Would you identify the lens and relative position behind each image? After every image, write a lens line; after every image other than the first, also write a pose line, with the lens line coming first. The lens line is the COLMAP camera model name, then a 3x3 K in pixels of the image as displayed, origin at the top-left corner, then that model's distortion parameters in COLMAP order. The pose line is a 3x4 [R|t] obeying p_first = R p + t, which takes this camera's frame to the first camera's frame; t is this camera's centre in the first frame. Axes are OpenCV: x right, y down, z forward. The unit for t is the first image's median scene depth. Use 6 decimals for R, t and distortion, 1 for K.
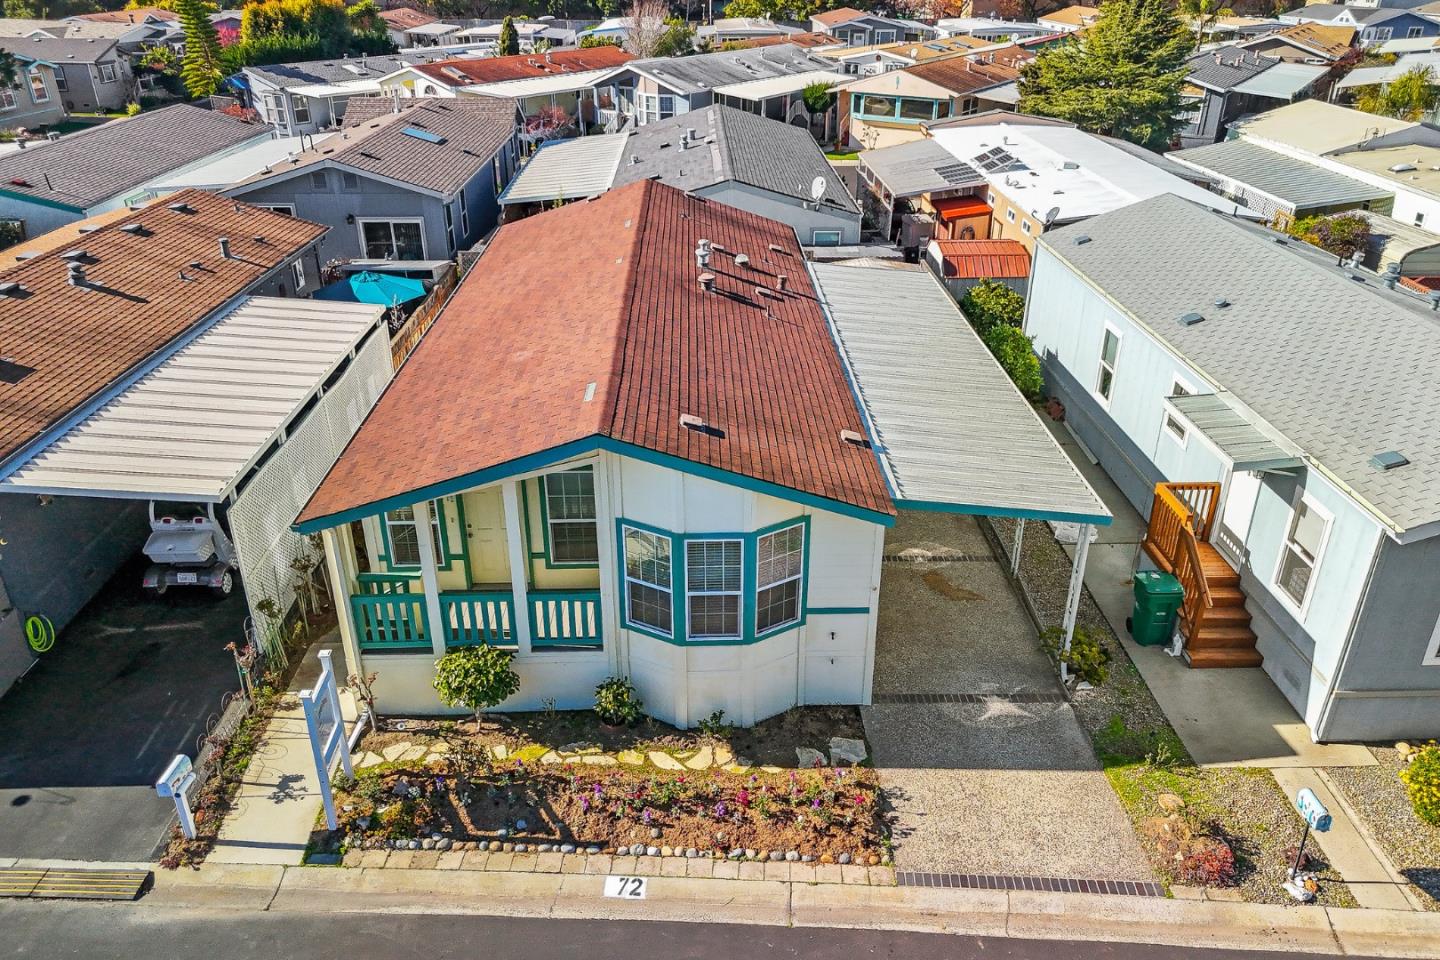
lens RADIAL K [[1070.1, 0, 742.5], [0, 1070.1, 478.8], [0, 0, 1]] dist [0.033943, -0.013325]
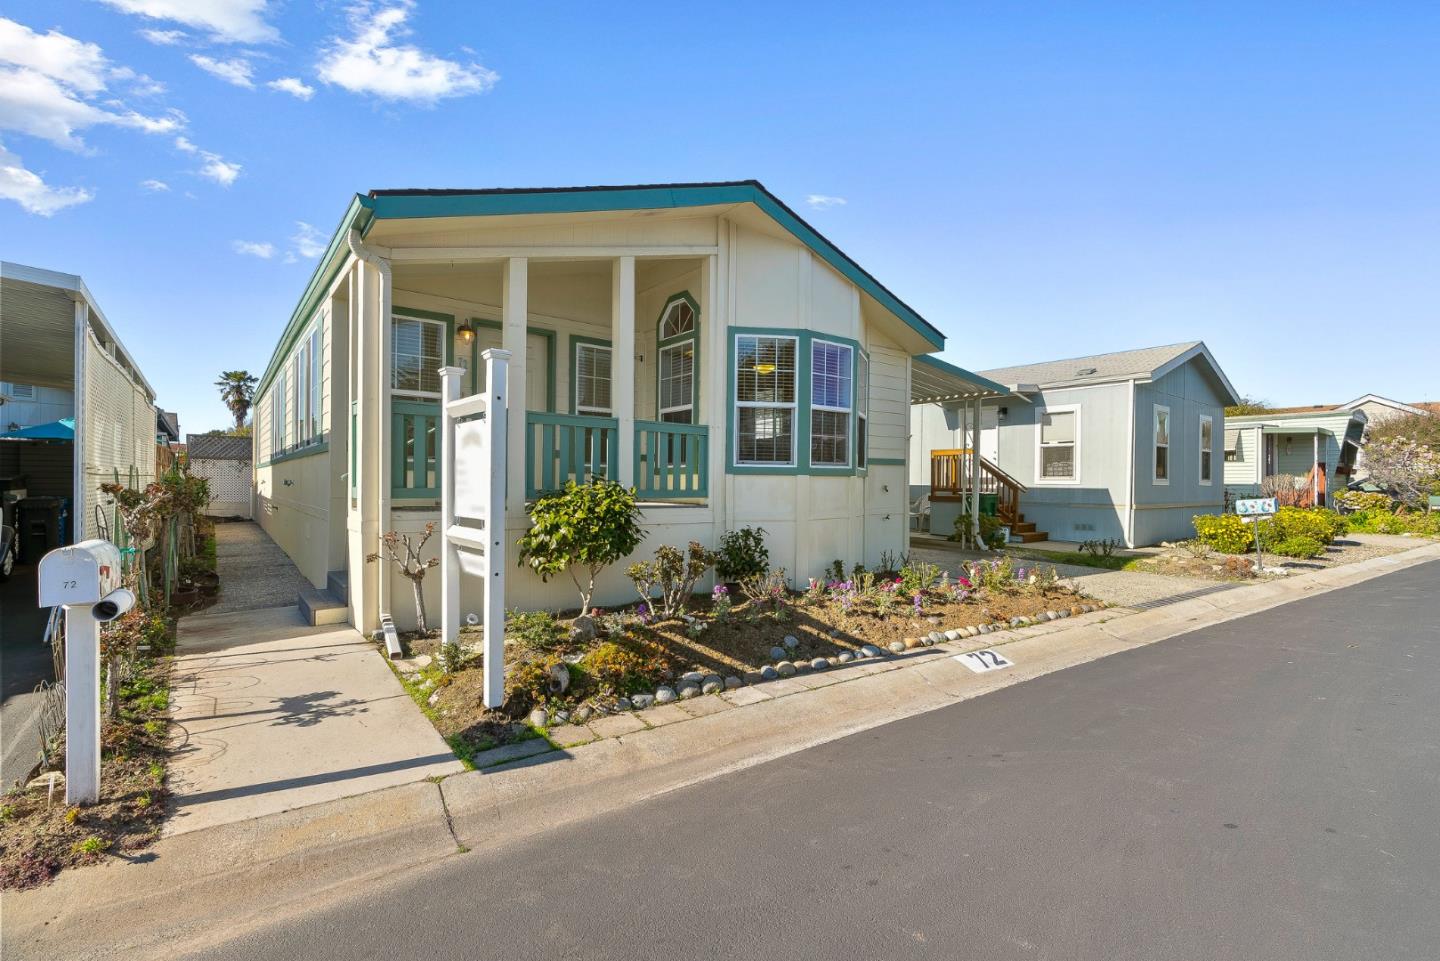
lens RADIAL K [[655.7, 0, 726.6], [0, 655.7, 482.7], [0, 0, 1]] dist [0.027475, 0.000208]
pose [[0.810271, -0.010511, 0.585962, -0.426810], [0.266048, 0.897474, -0.351793, 0.334369], [-0.522188, 0.440942, 0.729993, 0.638768]]
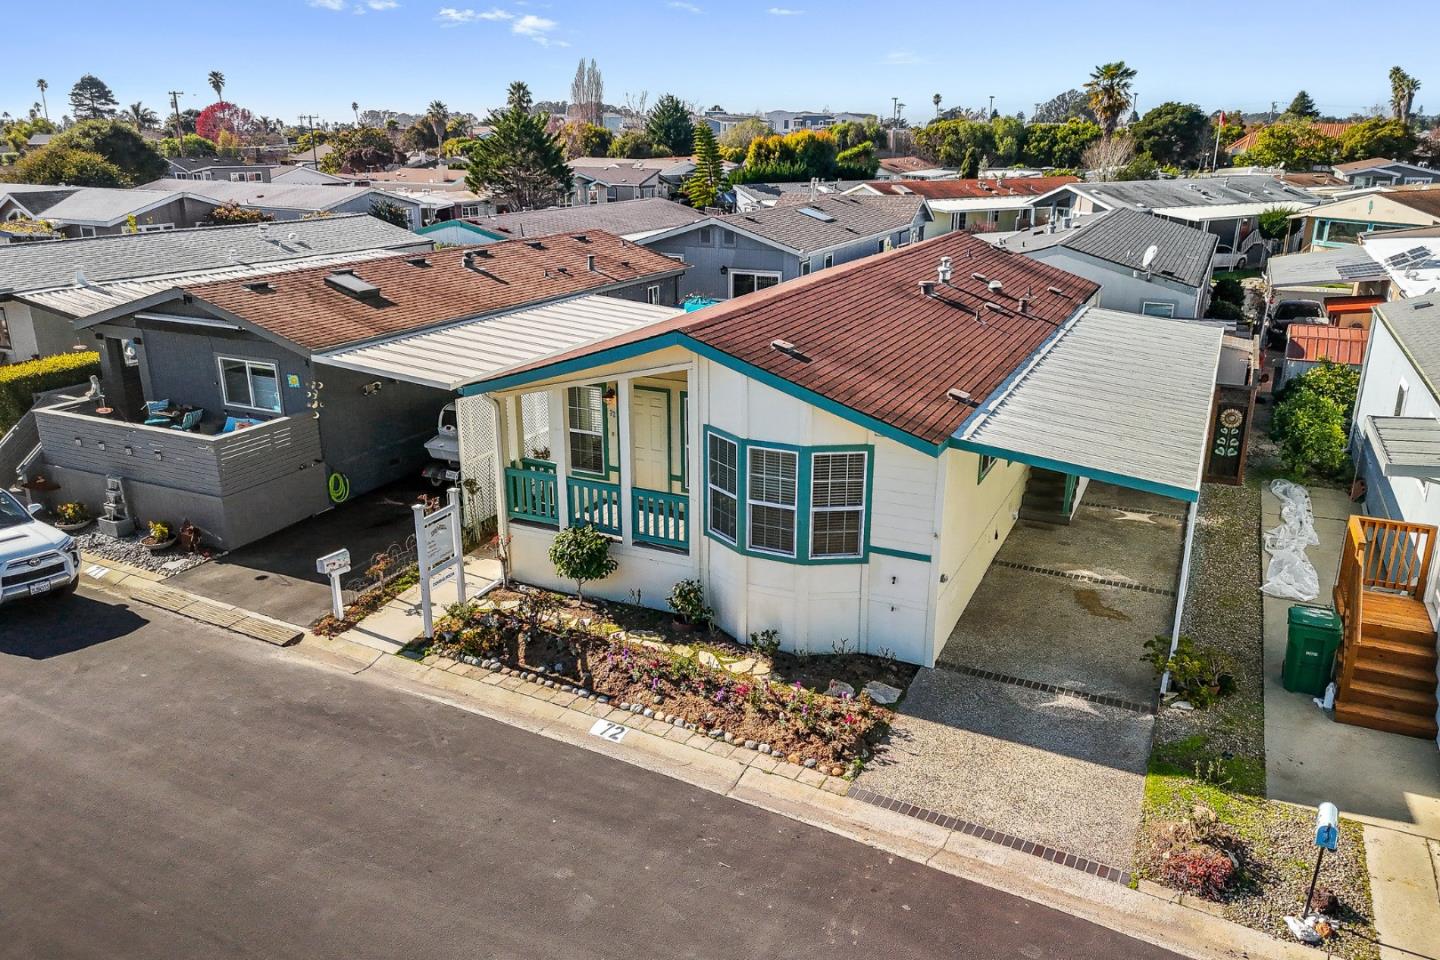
lens RADIAL K [[1070.1, 0, 742.5], [0, 1070.1, 478.8], [0, 0, 1]] dist [0.033943, -0.013325]
pose [[0.893712, 0.136057, -0.427513, 0.383467], [-0.194712, 0.976113, -0.096393, 0.184181], [0.404185, 0.169390, 0.898856, 0.036221]]
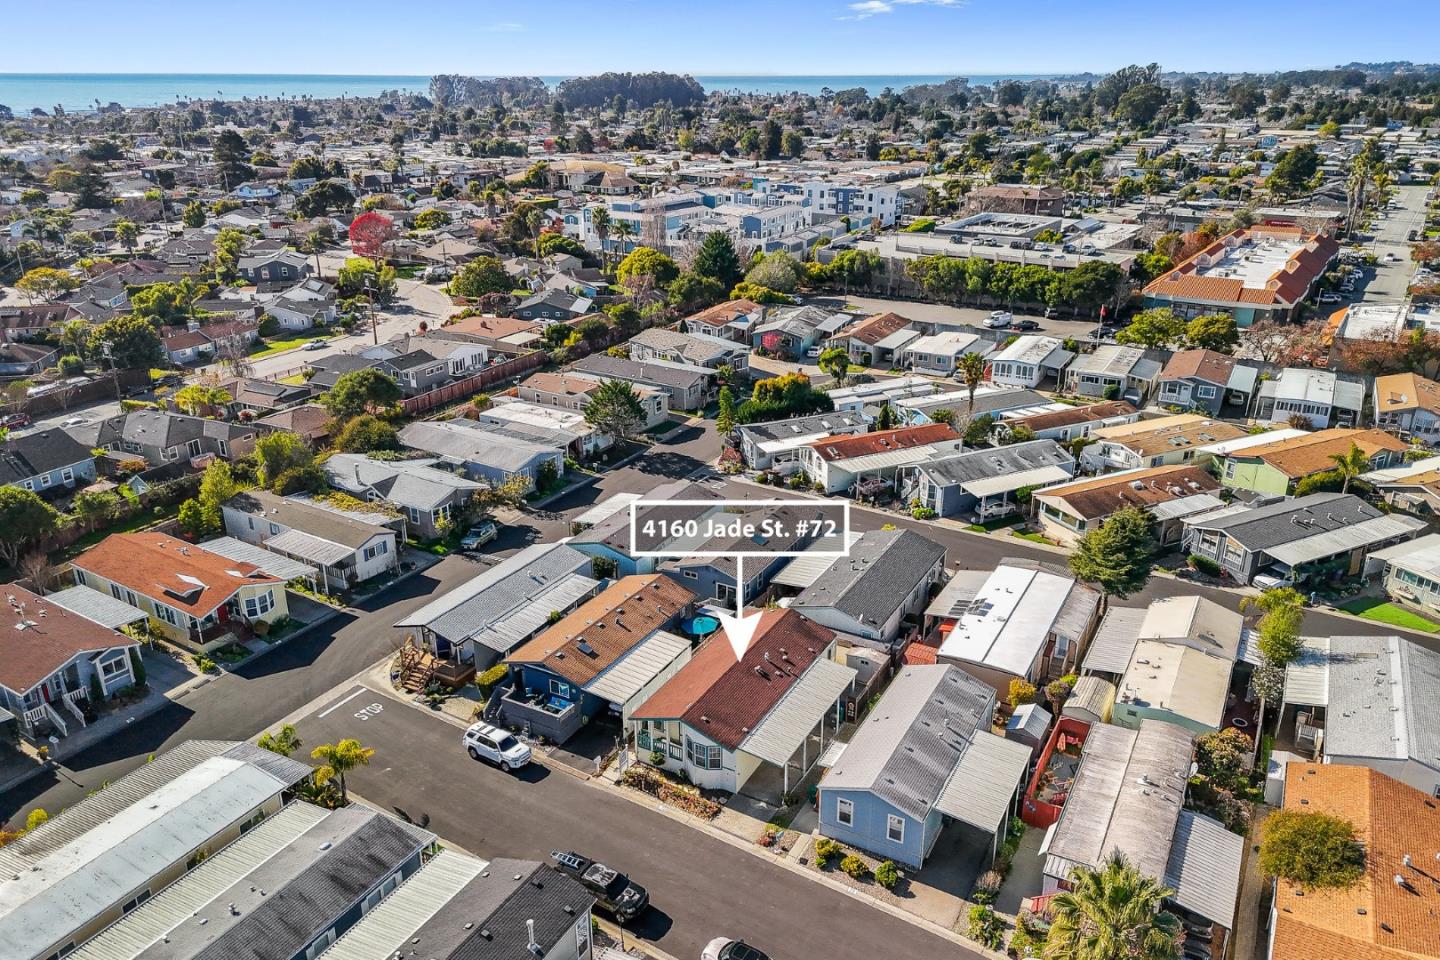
lens RADIAL K [[1070.1, 0, 742.5], [0, 1070.1, 478.8], [0, 0, 1]] dist [0.033943, -0.013325]
pose [[0.867129, 0.178776, -0.464895, 2.026447], [-0.222729, 0.974023, -0.040877, -0.893855], [0.445511, 0.138991, 0.884422, -3.120999]]
